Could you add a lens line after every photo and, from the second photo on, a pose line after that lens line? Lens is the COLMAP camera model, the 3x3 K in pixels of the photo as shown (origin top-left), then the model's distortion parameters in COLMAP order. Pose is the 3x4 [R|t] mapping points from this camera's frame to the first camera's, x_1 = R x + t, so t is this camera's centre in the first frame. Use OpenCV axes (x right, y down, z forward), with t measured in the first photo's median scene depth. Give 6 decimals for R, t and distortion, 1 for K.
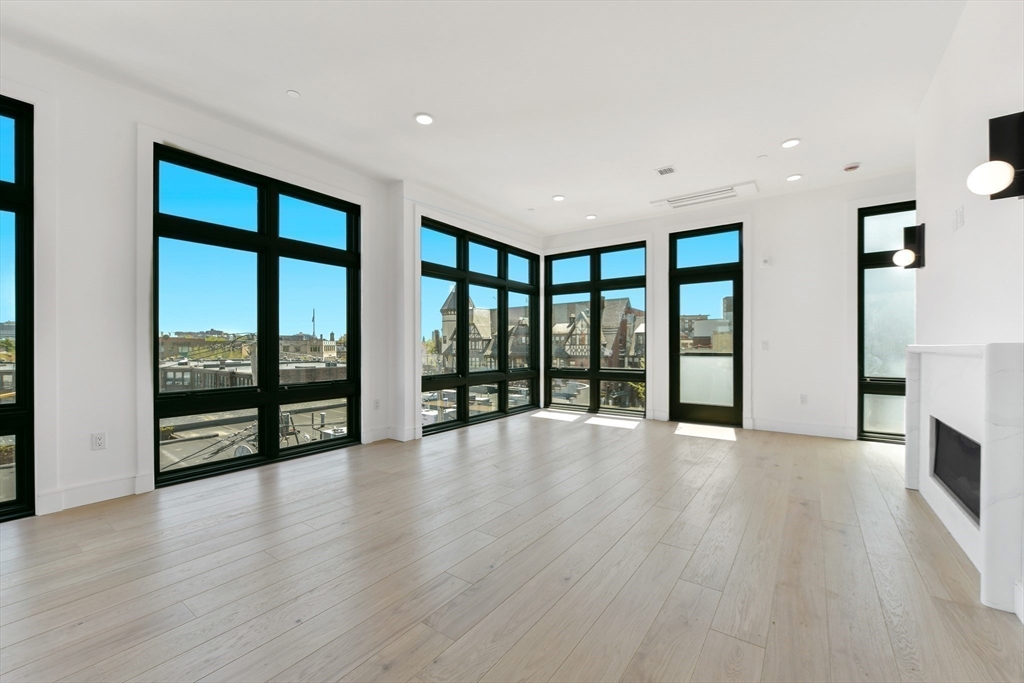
lens RADIAL K [[412.8, 0, 517.4], [0, 412.8, 348.3], [0, 0, 1]] dist [-0.000910, 0.000745]
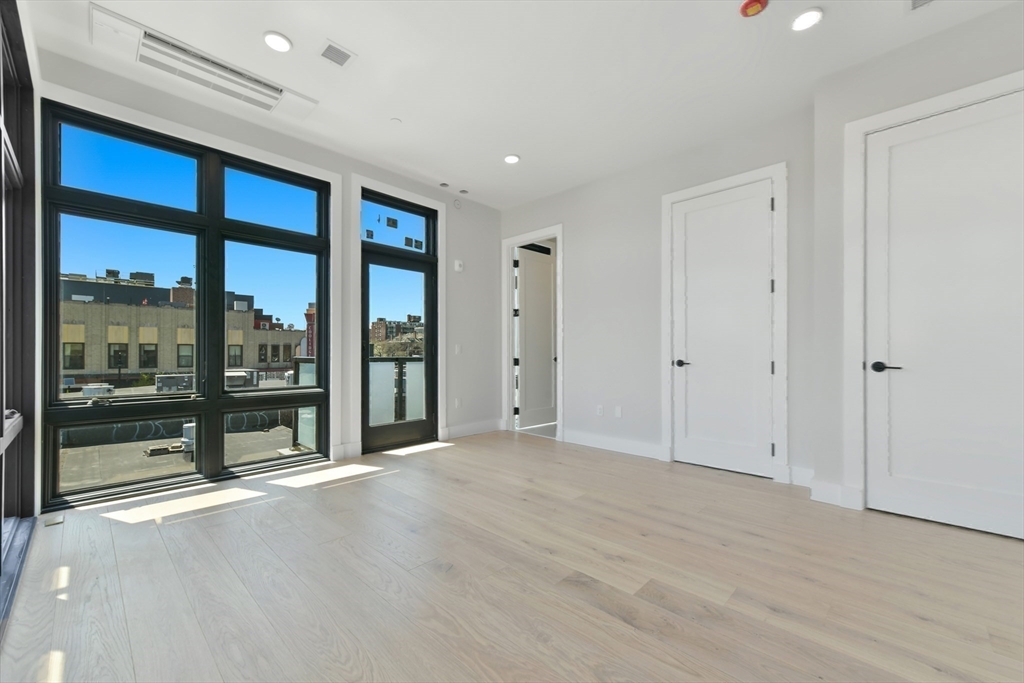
lens RADIAL K [[412.8, 0, 512.3], [0, 412.8, 351.3], [0, 0, 1]] dist [-0.000910, 0.000745]
pose [[0.135535, 0.009625, 0.990726, -0.298927], [0.004551, 0.999936, -0.010337, 0.008145], [-0.990762, 0.005909, 0.135483, 0.669552]]
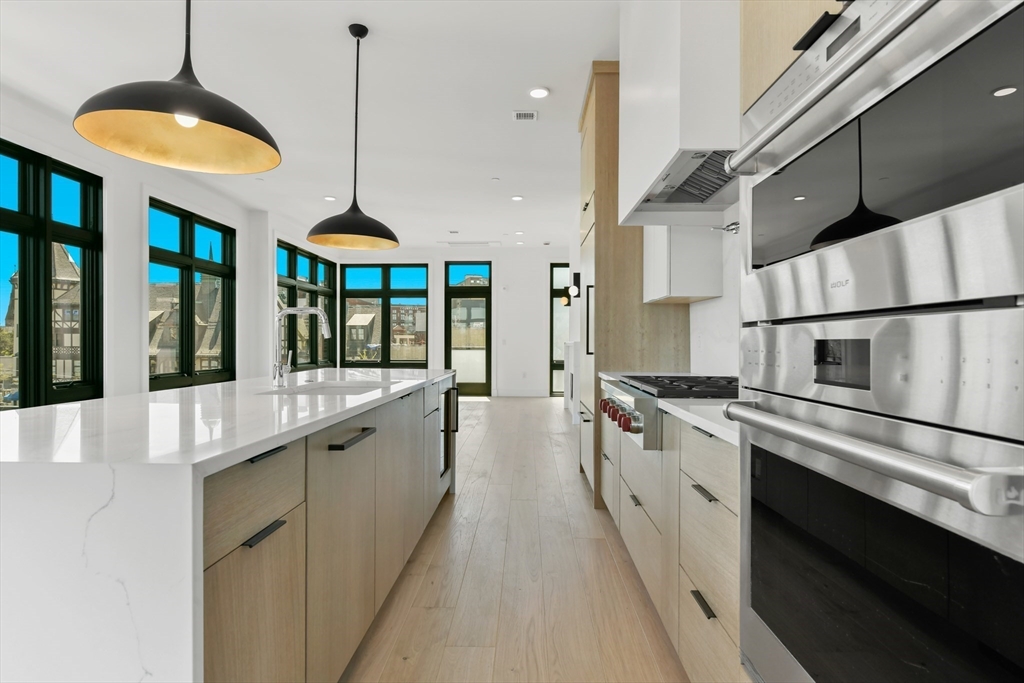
lens RADIAL K [[553.6, 0, 505.0], [0, 553.6, 343.6], [0, 0, 1]] dist [0.005879, 0.000598]
pose [[0.838332, 0.003503, 0.545149, -0.486498], [-0.001843, 0.999992, -0.003591, 0.005407], [-0.545157, 0.002006, 0.838331, -0.684316]]
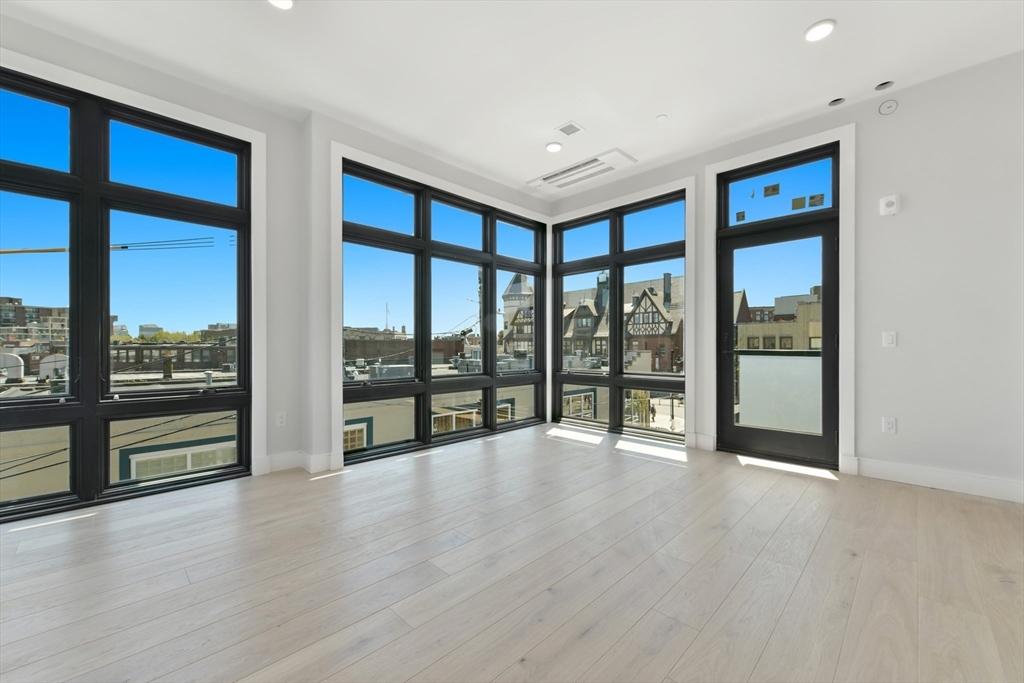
lens RADIAL K [[412.8, 0, 519.1], [0, 412.8, 344.0], [0, 0, 1]] dist [-0.000910, 0.000745]
pose [[0.988111, 0.001045, -0.153736, 0.152554], [-0.002559, 0.999950, -0.009647, 0.007428], [0.153719, 0.009926, 0.988065, 0.286160]]
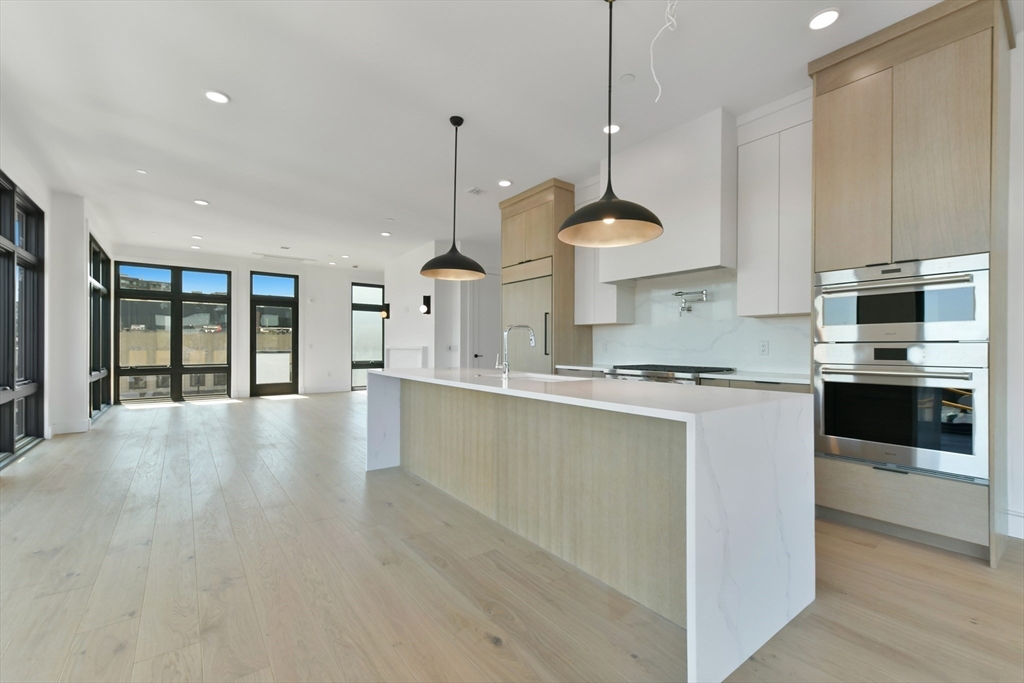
lens RADIAL K [[433.3, 0, 520.0], [0, 433.3, 346.8], [0, 0, 1]] dist [-0.001050, -0.000487]
pose [[0.276844, 0.002046, 0.960913, -0.875105], [0.002685, 0.999992, -0.002903, 0.002326], [-0.960911, 0.003384, 0.276836, -0.367421]]
